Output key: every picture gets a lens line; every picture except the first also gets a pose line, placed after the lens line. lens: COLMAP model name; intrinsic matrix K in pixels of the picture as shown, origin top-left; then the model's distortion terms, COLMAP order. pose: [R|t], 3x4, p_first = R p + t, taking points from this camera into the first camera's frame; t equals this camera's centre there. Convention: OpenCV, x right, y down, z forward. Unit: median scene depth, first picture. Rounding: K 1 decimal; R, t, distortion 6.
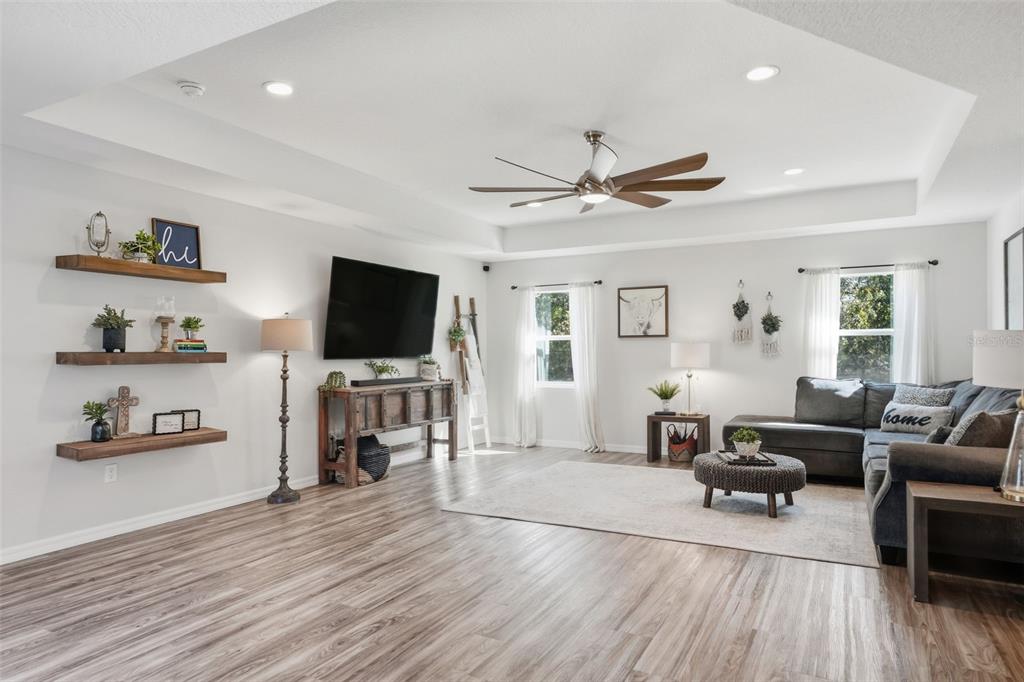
lens RADIAL K [[640.1, 0, 508.3], [0, 640.1, 347.7], [0, 0, 1]] dist [-0.002251, -0.000062]
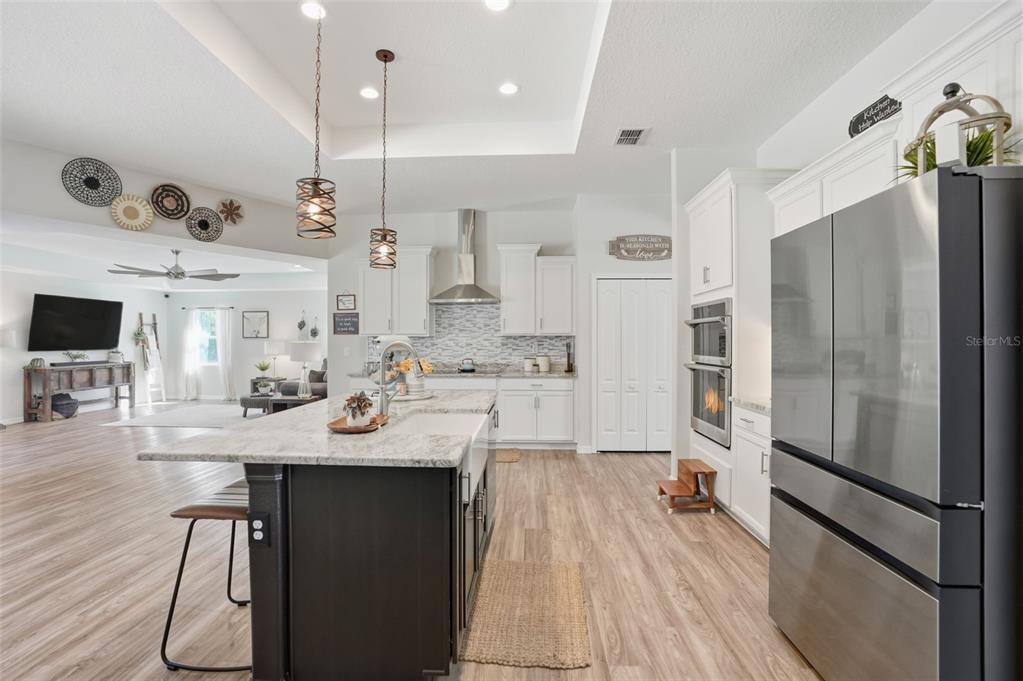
lens RADIAL K [[475.6, 0, 511.5], [0, 475.6, 340.5], [0, 0, 1]] dist [-0.071447, 0.026611]
pose [[0.899005, 0.003272, 0.437925, 0.311258], [-0.006408, 0.999963, 0.005685, -0.023731], [-0.437891, -0.007917, 0.898993, -0.608513]]
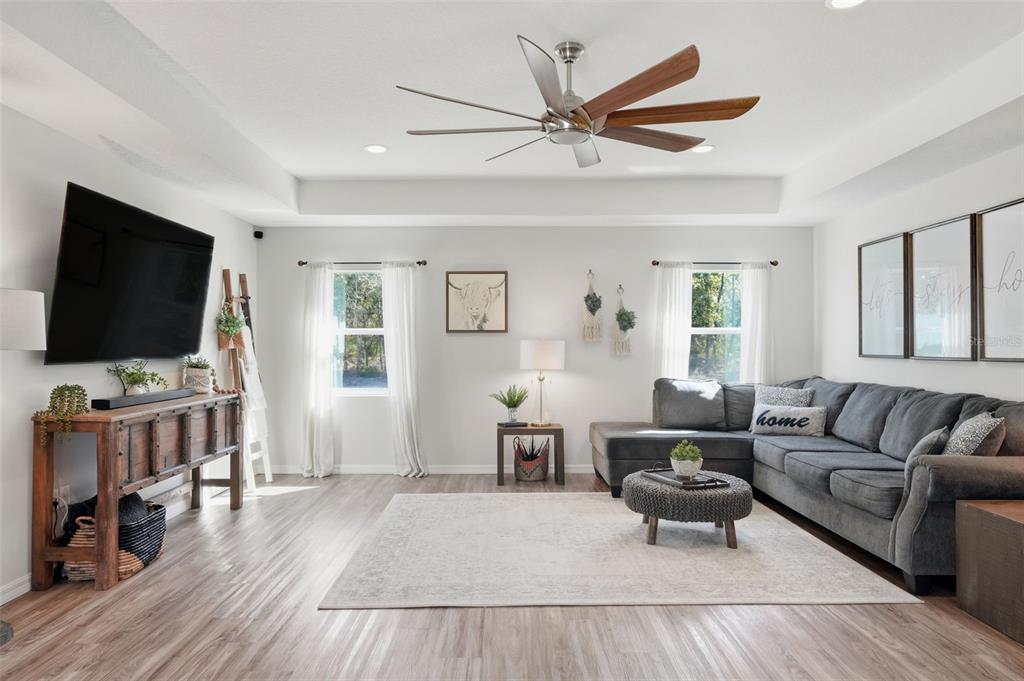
lens RADIAL K [[664.9, 0, 512.0], [0, 664.9, 340.5], [0, 0, 1]] dist [-0.028347, 0.044561]
pose [[0.874675, 0.008653, 0.484633, -0.180115], [-0.006693, 0.999961, -0.005773, -0.001654], [-0.484664, 0.001806, 0.874698, 0.250405]]
